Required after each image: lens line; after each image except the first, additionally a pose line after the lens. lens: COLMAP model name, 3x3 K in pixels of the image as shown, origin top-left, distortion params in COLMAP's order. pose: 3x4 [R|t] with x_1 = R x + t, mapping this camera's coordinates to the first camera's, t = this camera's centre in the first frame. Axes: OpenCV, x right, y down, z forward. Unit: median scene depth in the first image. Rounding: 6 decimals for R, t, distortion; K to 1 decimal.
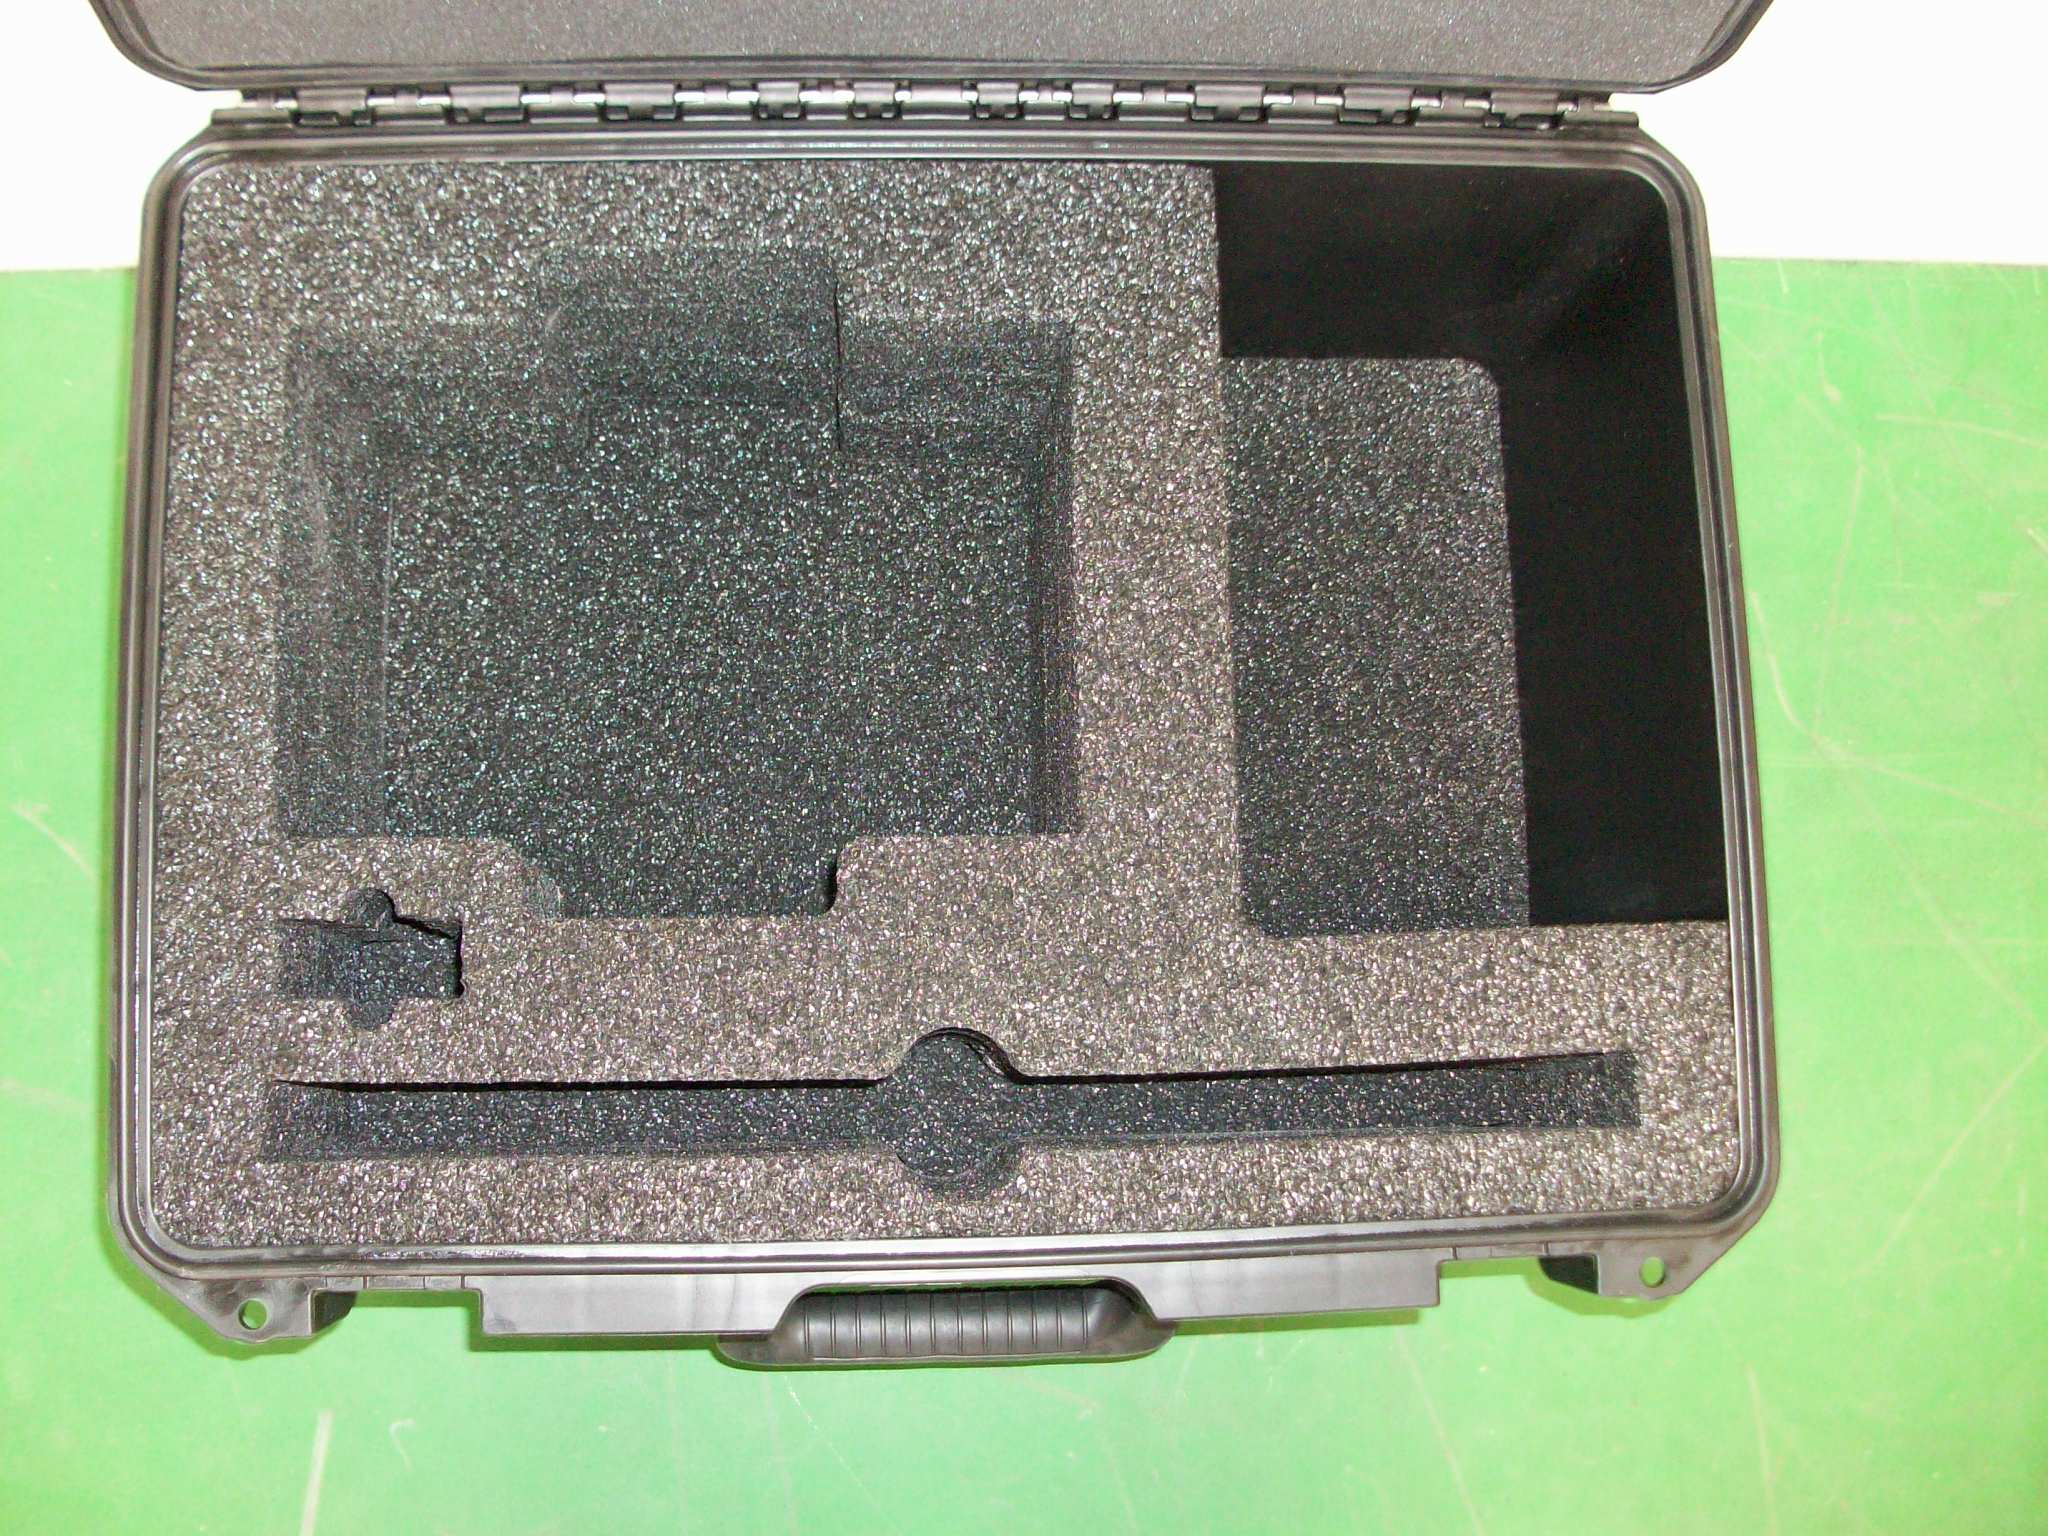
lens RADIAL K [[2183.5, 0, 962.1], [0, 2183.5, 813.9], [0, 0, 1]] dist [-0.104171, 0.005769]
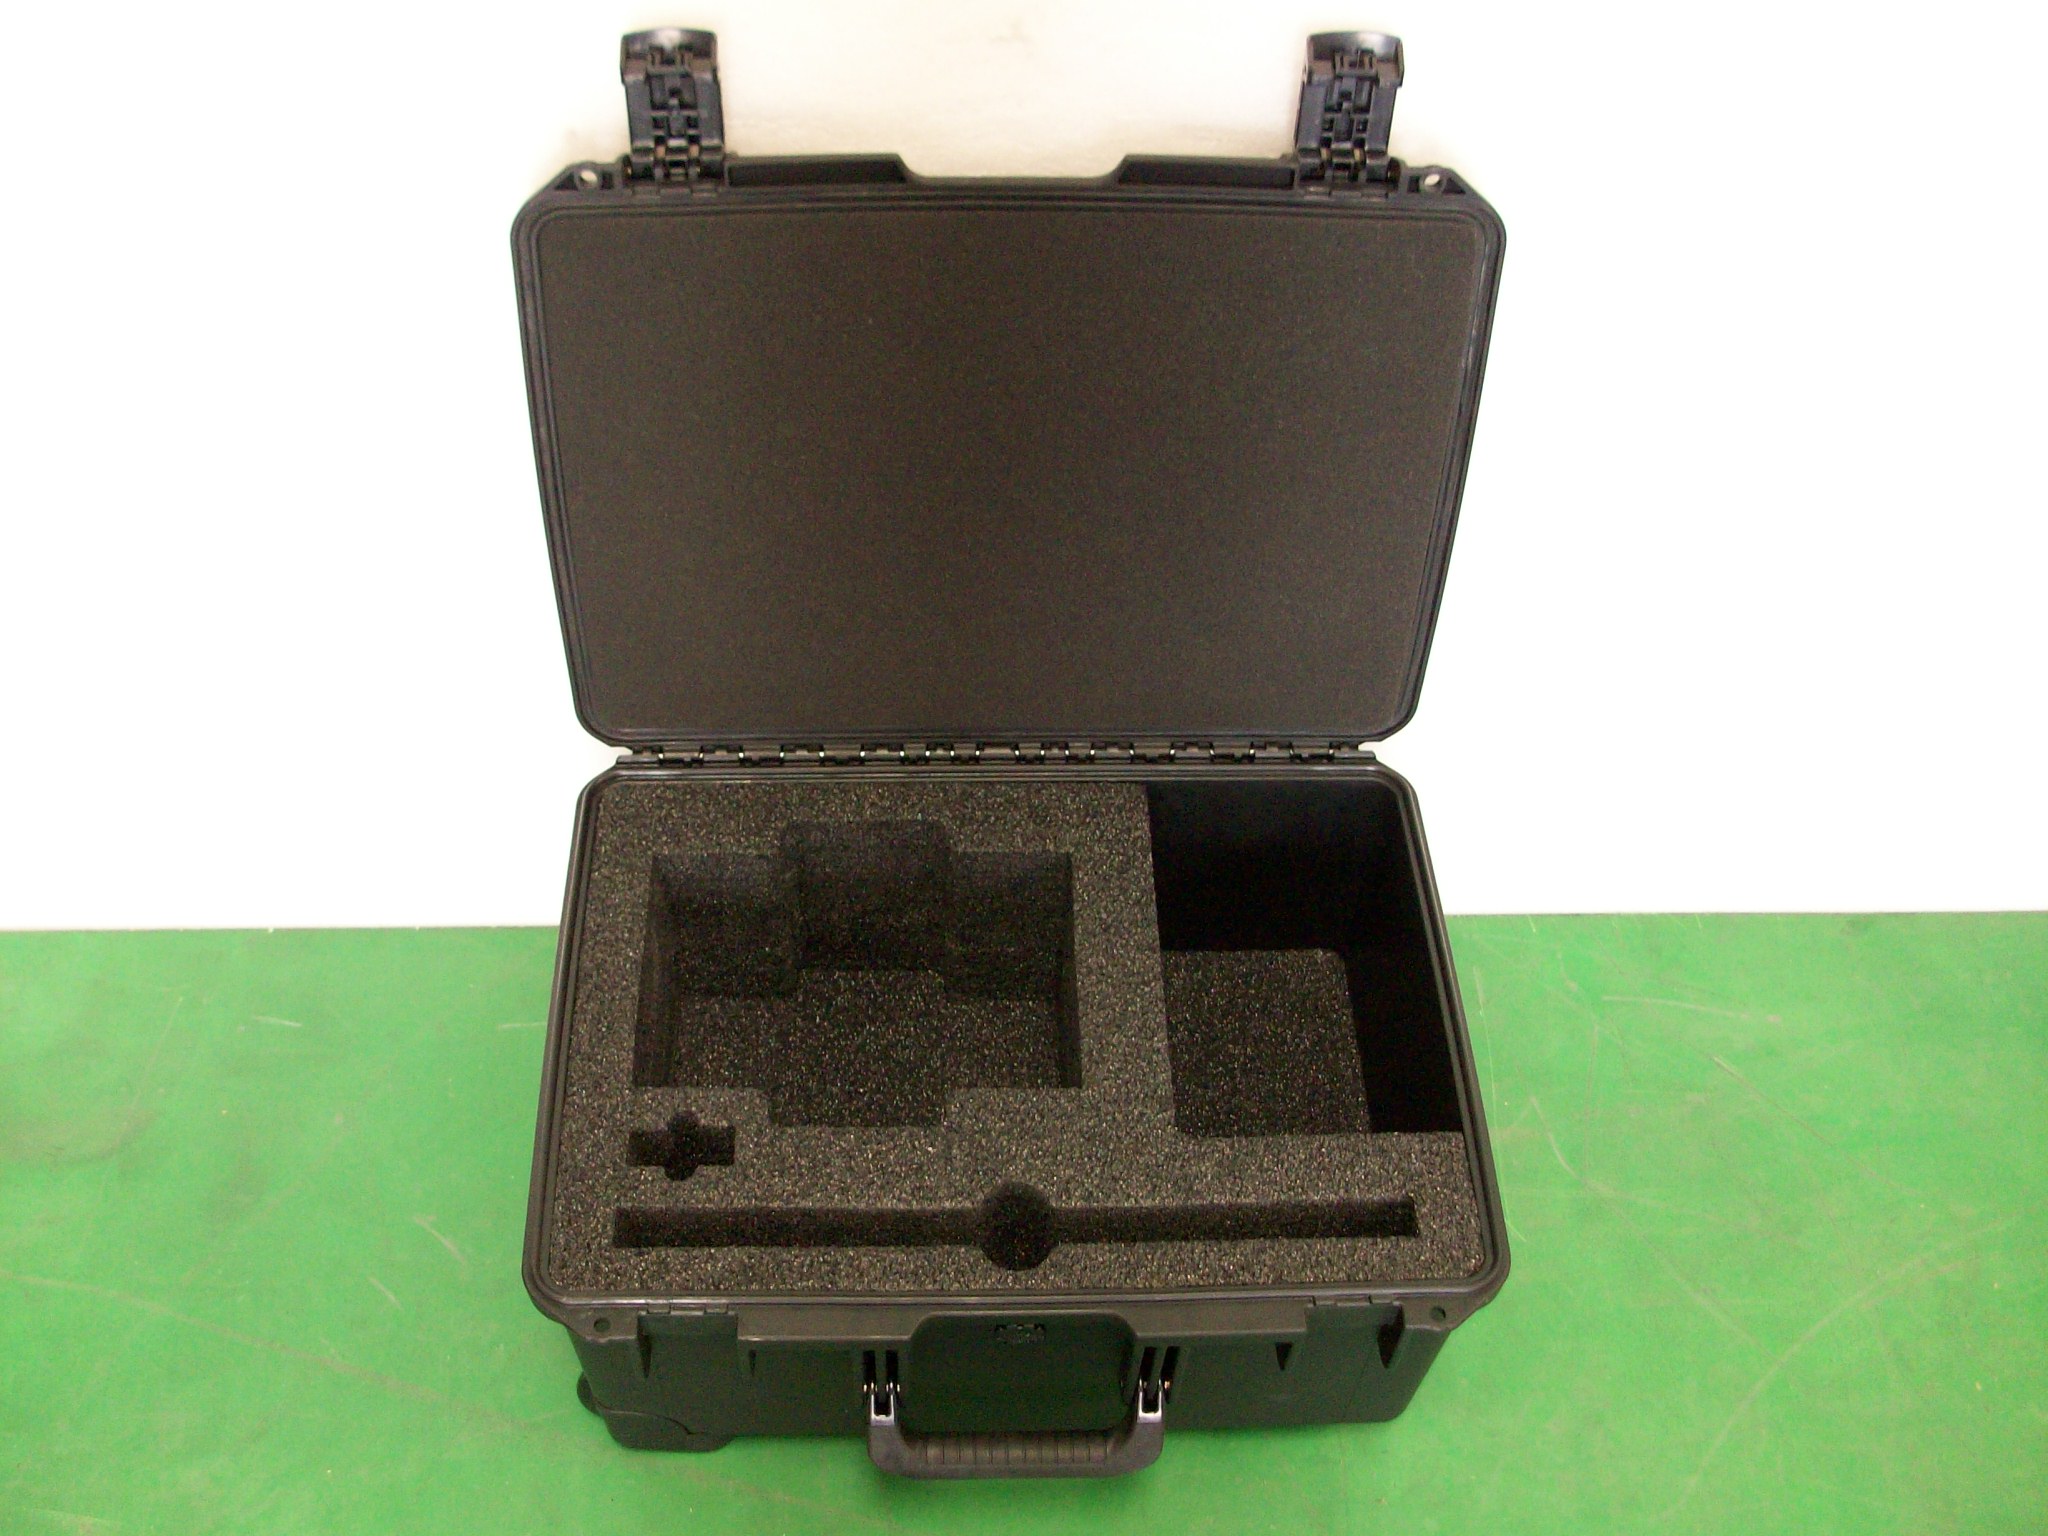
lens RADIAL K [[2076.6, 0, 986.1], [0, 2076.6, 774.6], [0, 0, 1]] dist [0.015979, 0.003580]
pose [[0.999455, -0.022925, -0.023753, 0.020812], [0.006845, 0.847812, -0.530253, 0.655296], [0.032294, 0.529802, 0.847507, -0.540656]]
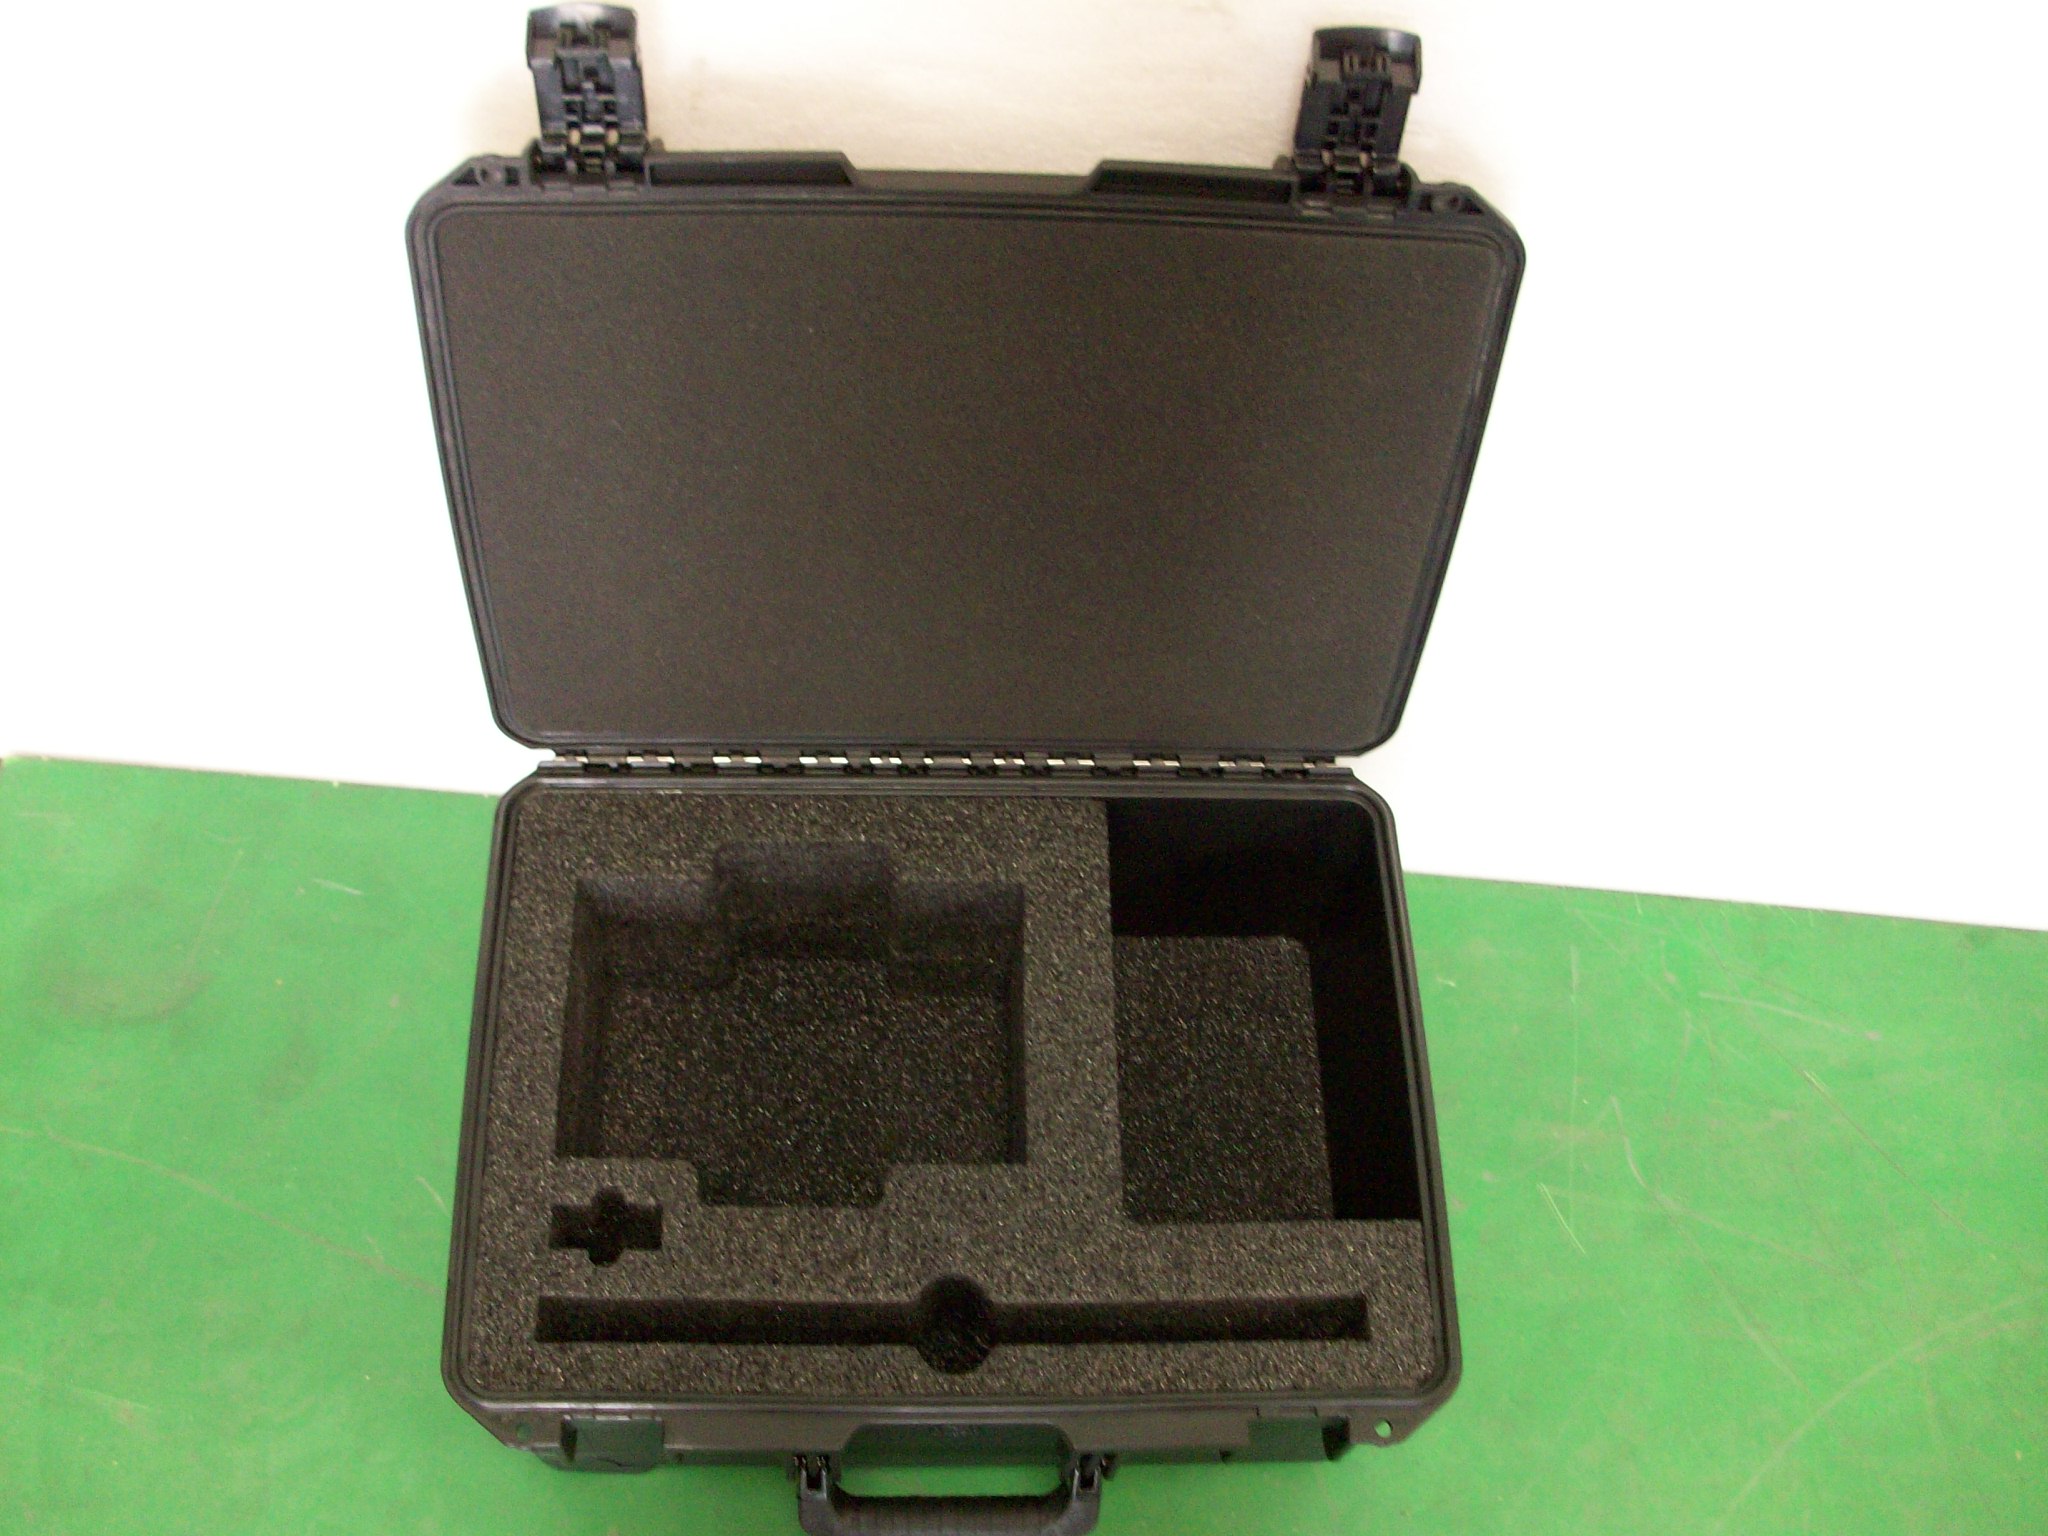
lens RADIAL K [[2114.1, 0, 975.1], [0, 2114.1, 763.2], [0, 0, 1]] dist [-0.021817, -0.013416]
pose [[0.999905, -0.000074, -0.013753, 0.034604], [-0.005137, 0.925611, -0.378441, 0.324877], [0.012758, 0.378476, 0.925523, -0.603700]]
